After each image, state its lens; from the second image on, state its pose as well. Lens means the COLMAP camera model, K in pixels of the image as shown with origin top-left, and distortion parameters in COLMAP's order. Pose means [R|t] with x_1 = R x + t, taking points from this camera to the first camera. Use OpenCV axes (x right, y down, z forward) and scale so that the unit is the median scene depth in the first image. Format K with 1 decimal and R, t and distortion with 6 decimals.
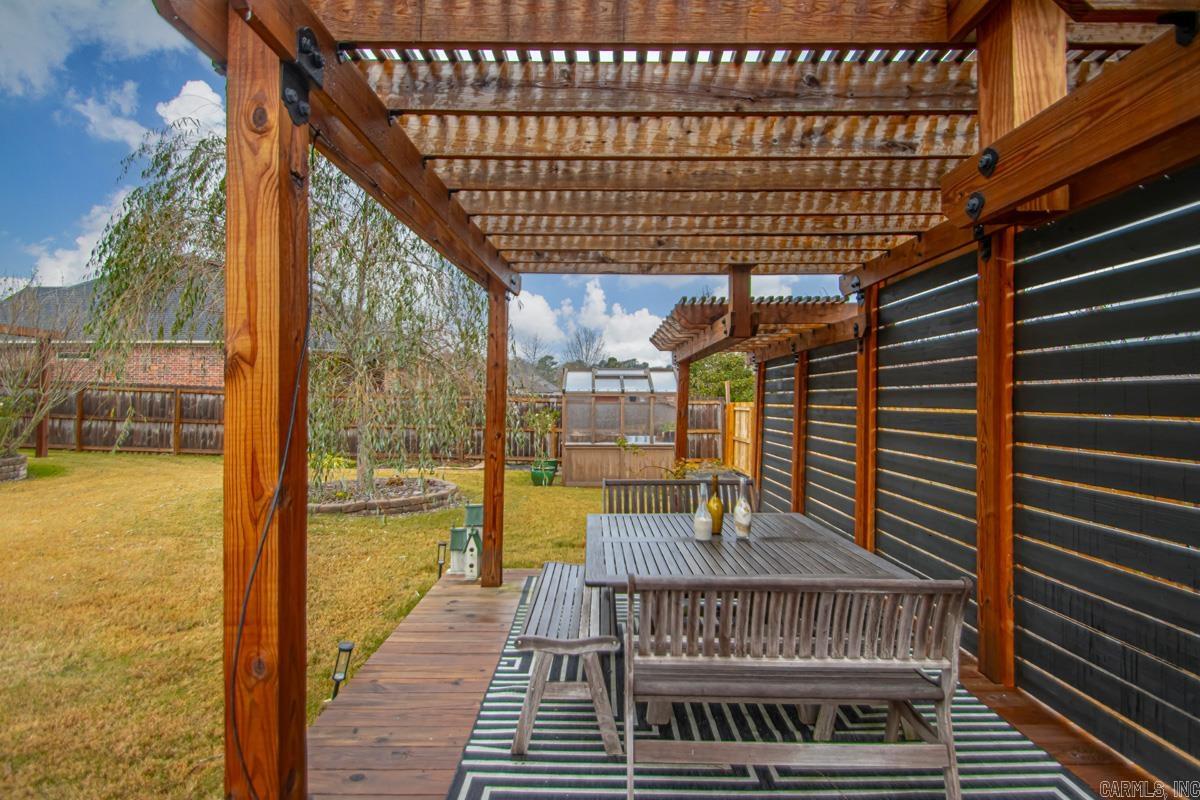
lens RADIAL K [[557.6, 0, 608.0], [0, 557.6, 399.5], [0, 0, 1]] dist [0.012178, -0.013689]
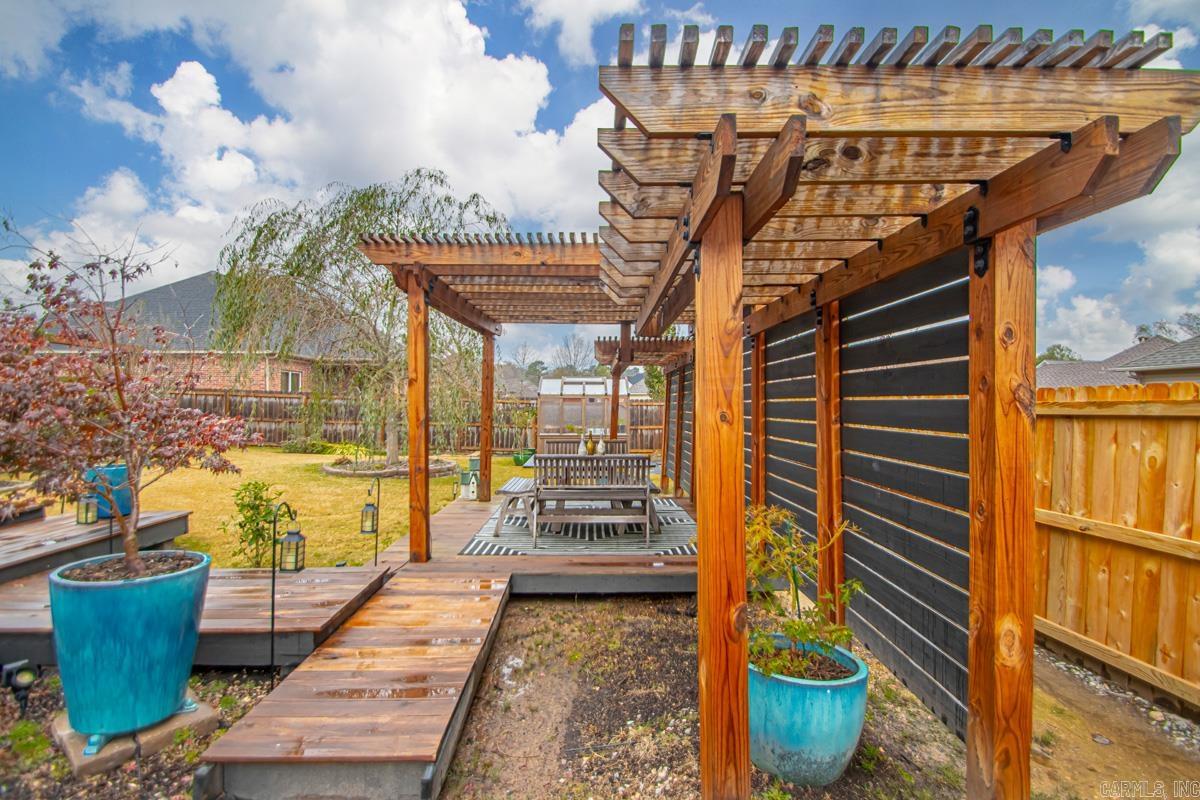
lens RADIAL K [[557.6, 0, 590.4], [0, 557.6, 403.4], [0, 0, 1]] dist [0.012178, -0.013689]
pose [[0.999917, 0.001094, -0.012875, 0.059235], [-0.001122, 0.999997, -0.002170, 0.009751], [0.012873, 0.002185, 0.999915, -0.303255]]
